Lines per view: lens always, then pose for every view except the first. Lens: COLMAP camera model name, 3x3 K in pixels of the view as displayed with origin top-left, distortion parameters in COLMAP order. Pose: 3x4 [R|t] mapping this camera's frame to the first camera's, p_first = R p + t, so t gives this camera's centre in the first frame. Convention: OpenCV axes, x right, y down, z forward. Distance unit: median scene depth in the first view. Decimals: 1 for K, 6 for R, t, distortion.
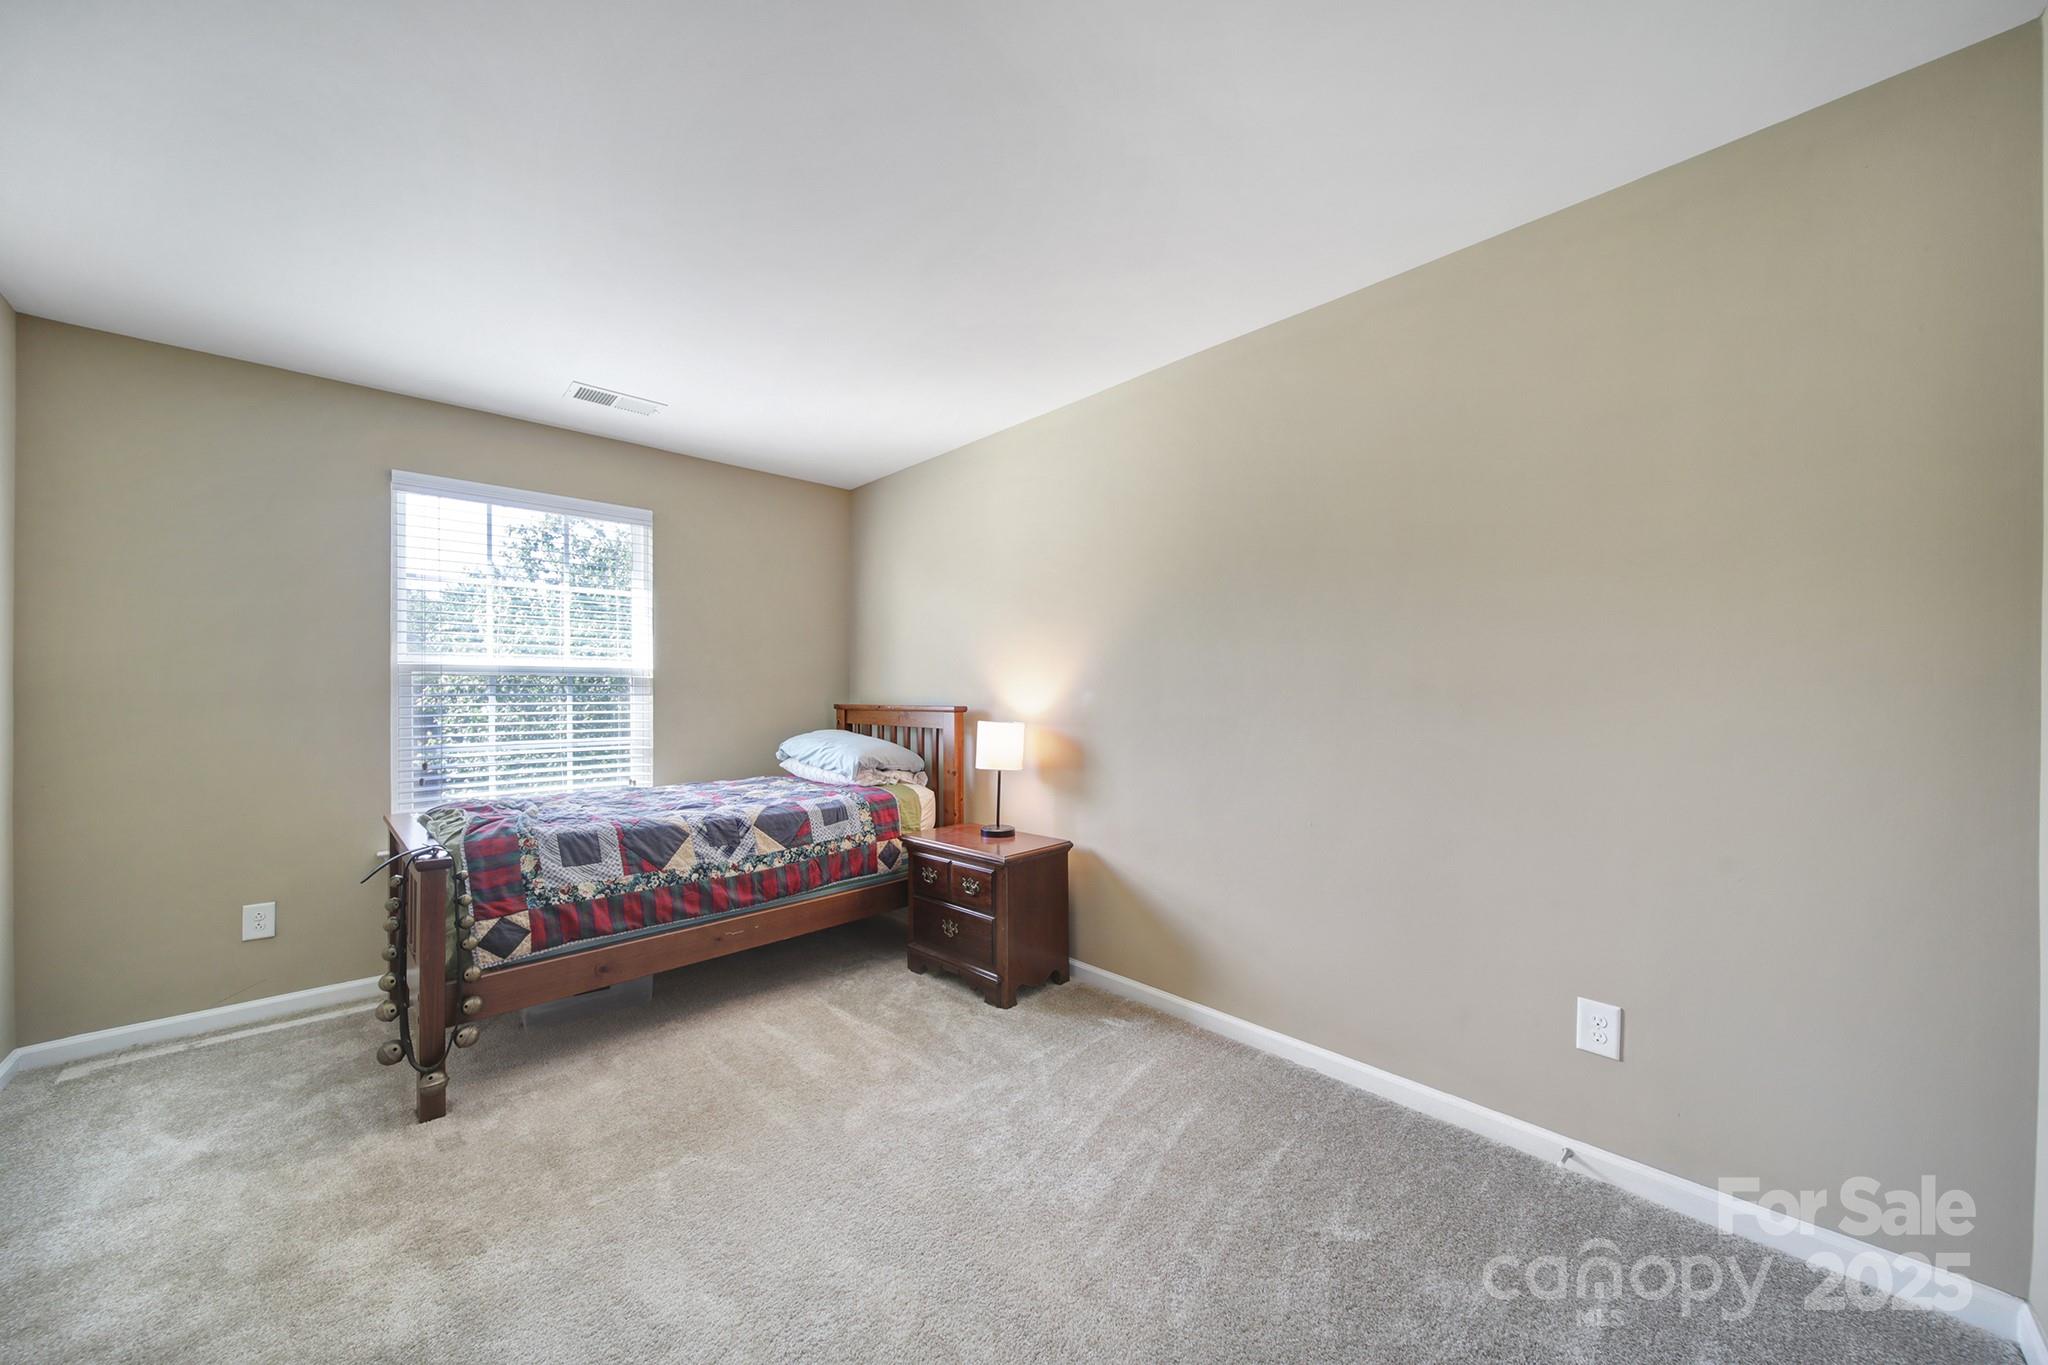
lens RADIAL K [[721.8, 0, 1032.4], [0, 721.8, 669.7], [0, 0, 1]] dist [0.000277, -0.000118]
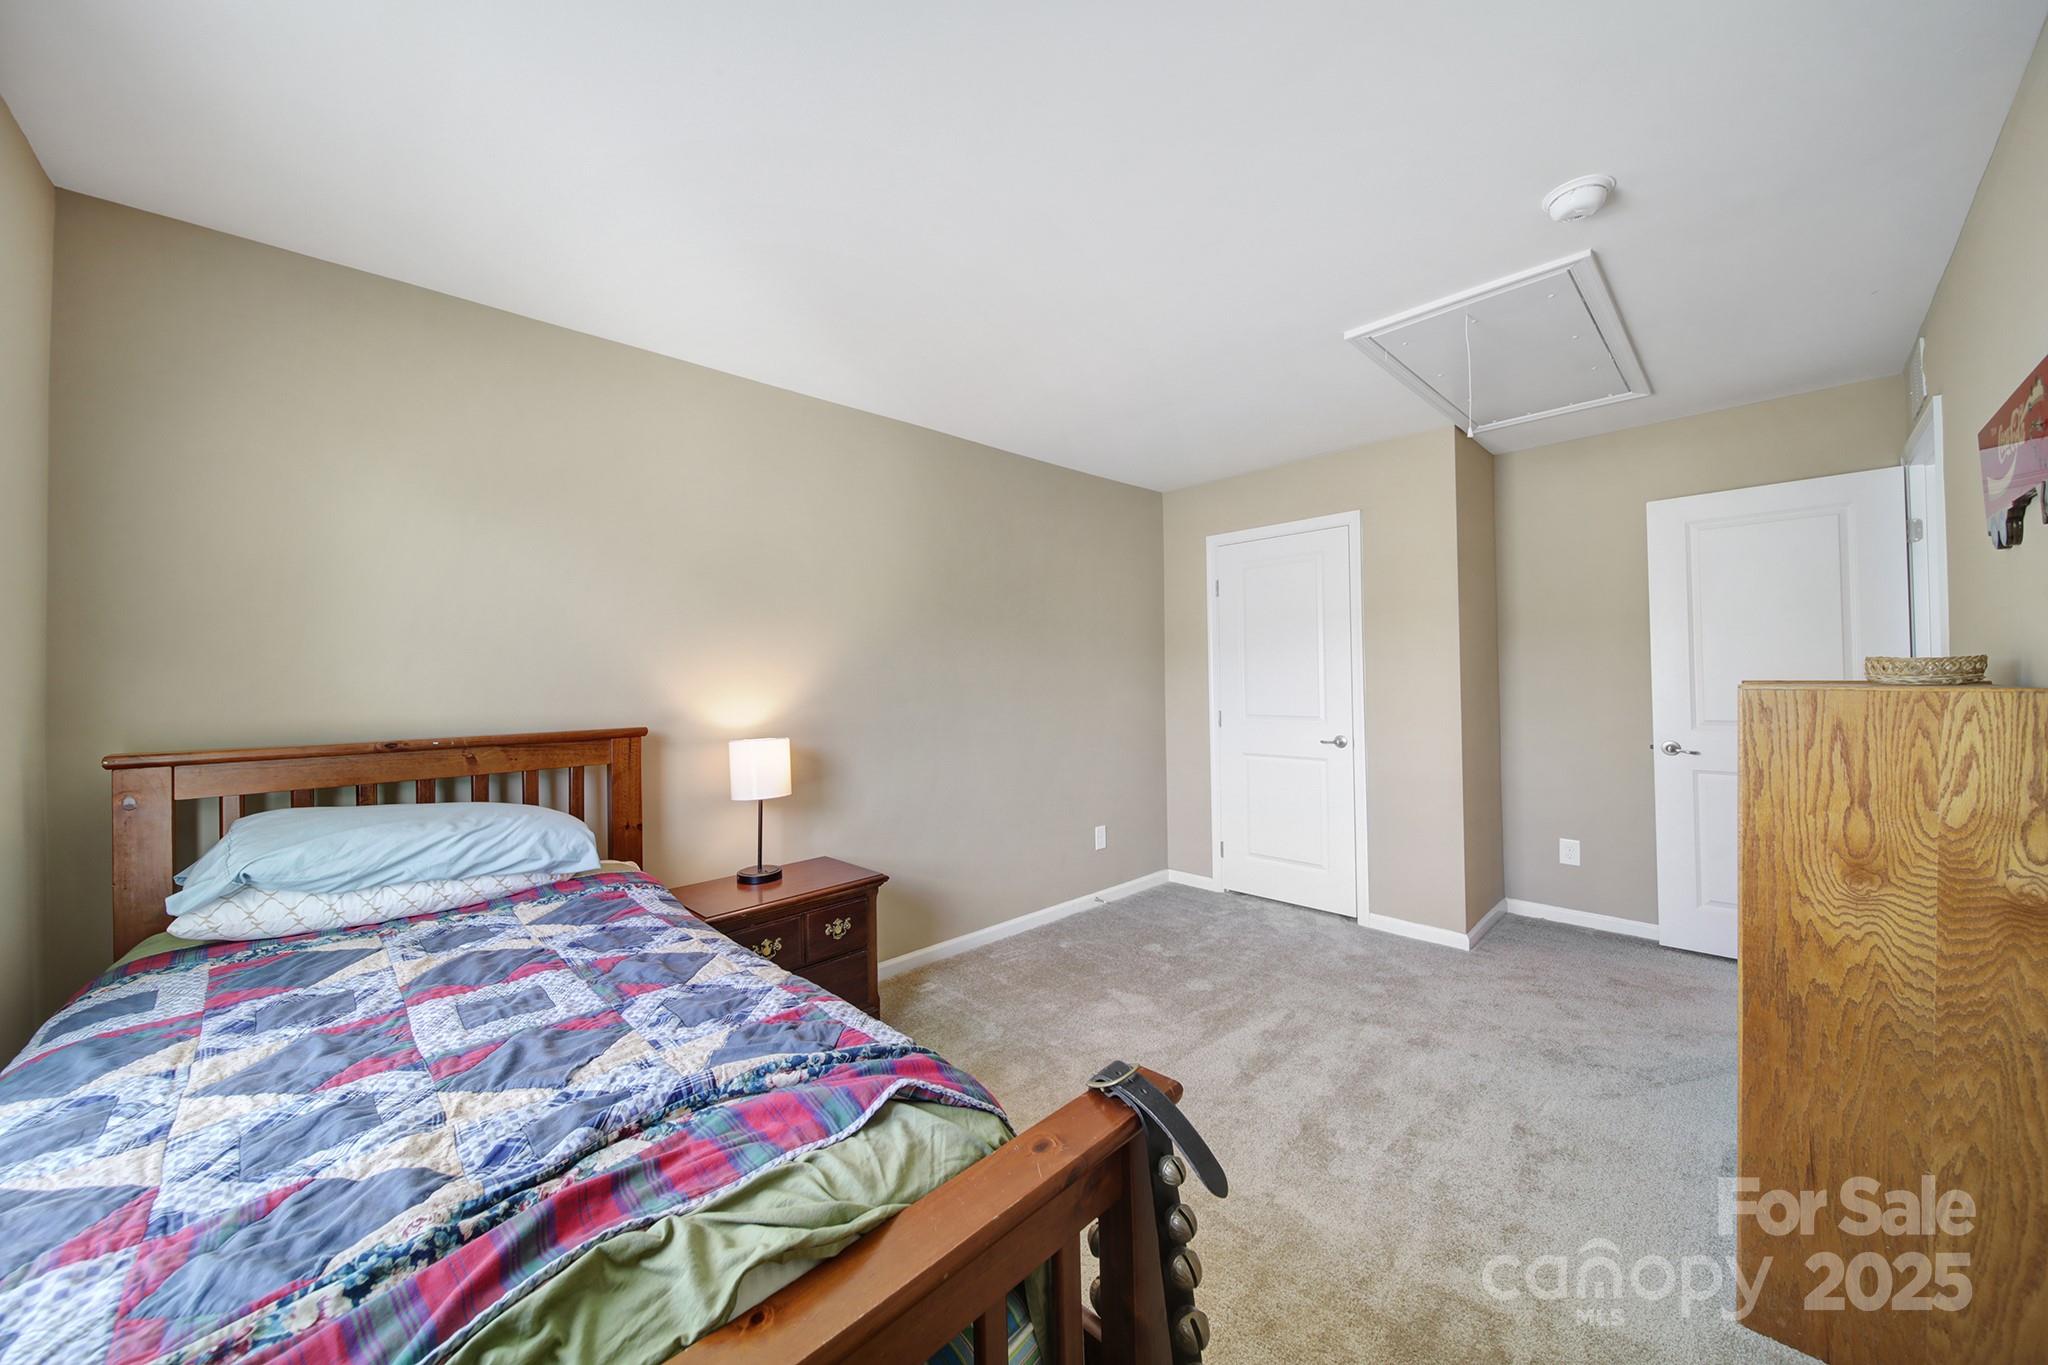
lens RADIAL K [[721.8, 0, 1032.4], [0, 721.8, 669.7], [0, 0, 1]] dist [0.000277, -0.000118]
pose [[0.019200, 0.015433, 0.999697, -0.810897], [0.001565, 0.999879, -0.015466, 0.006914], [-0.999814, 0.001861, 0.019173, 0.648027]]
